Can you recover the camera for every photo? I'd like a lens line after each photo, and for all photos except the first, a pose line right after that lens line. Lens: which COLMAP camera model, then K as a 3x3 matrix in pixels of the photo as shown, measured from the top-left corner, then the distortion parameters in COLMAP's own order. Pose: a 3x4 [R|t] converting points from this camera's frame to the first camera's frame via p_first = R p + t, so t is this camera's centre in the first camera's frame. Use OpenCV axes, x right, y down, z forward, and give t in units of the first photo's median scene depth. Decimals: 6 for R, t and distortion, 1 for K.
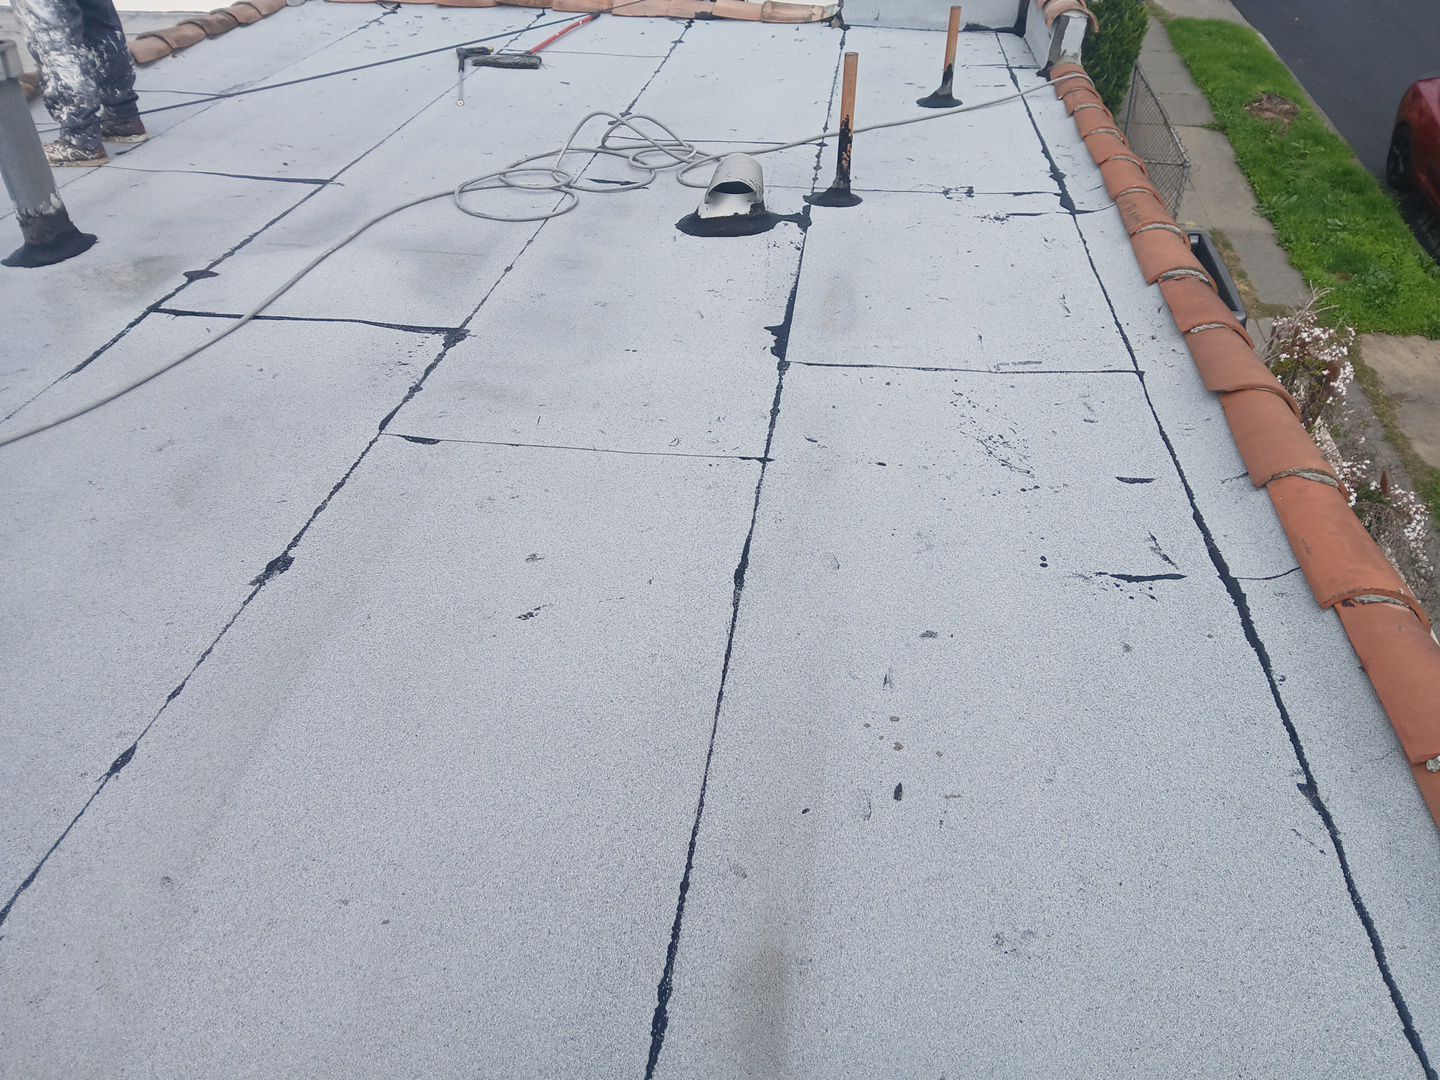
lens RADIAL K [[1167.4, 0, 720.0], [0, 1167.4, 540.0], [0, 0, 1]] dist [0.041969, -0.079083]
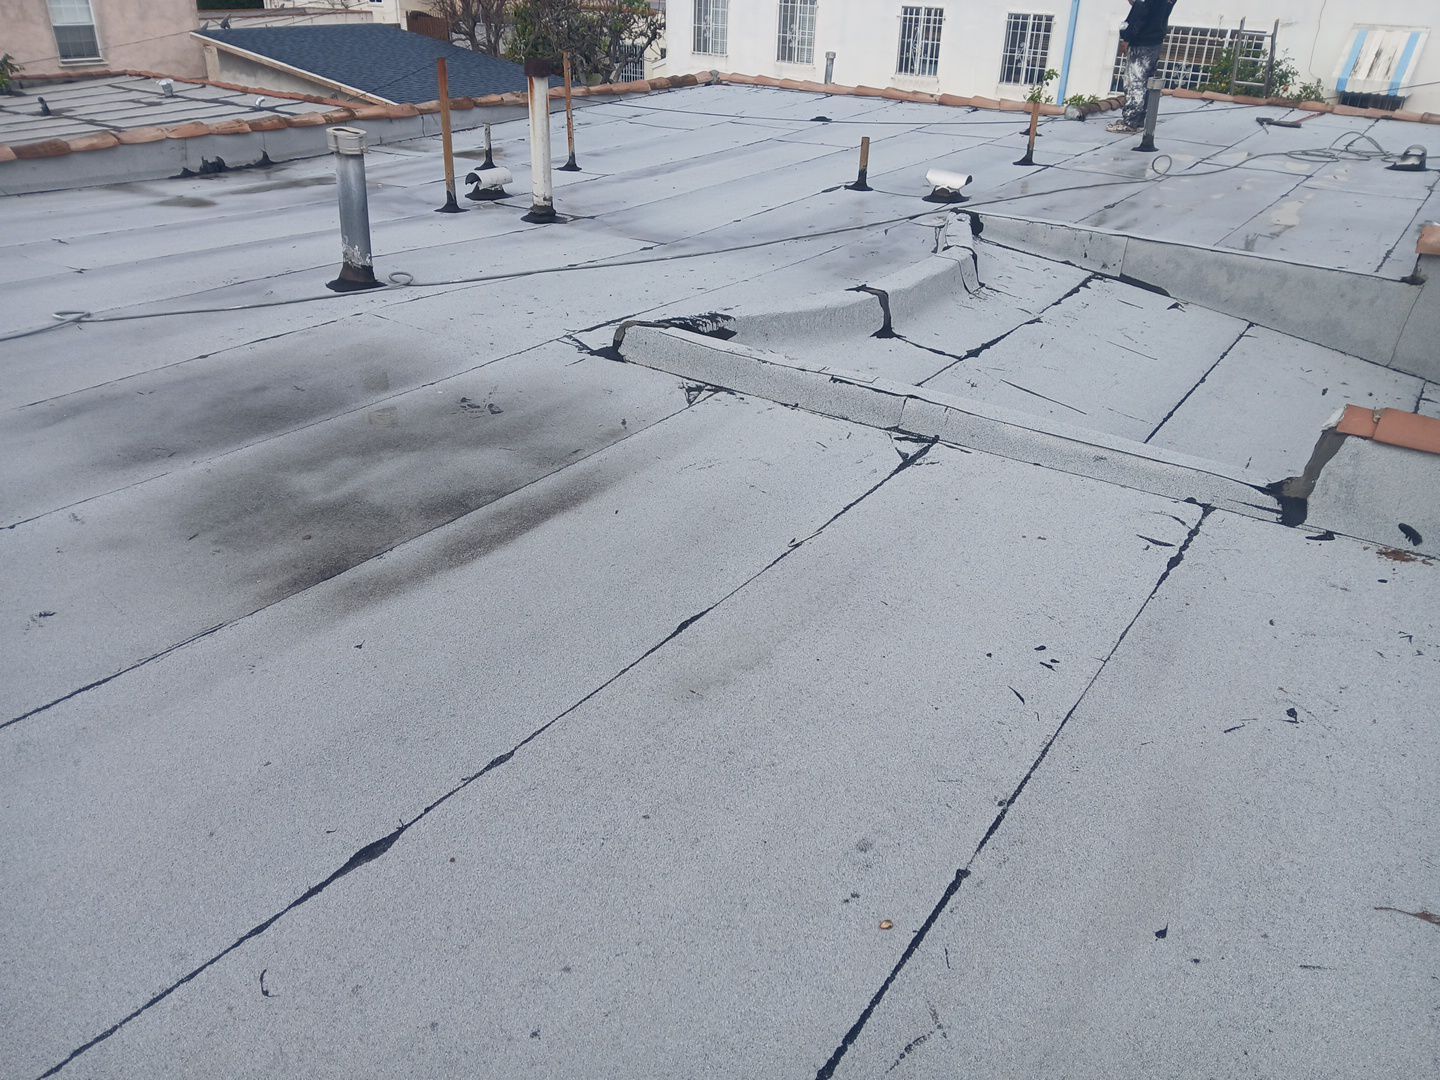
lens RADIAL K [[1167.4, 0, 720.0], [0, 1167.4, 540.0], [0, 0, 1]] dist [0.041969, -0.079083]
pose [[0.895713, 0.229194, -0.381009, -0.155100], [-0.270381, 0.961033, -0.057533, 0.947953], [0.352976, 0.154551, 0.922779, -1.593930]]
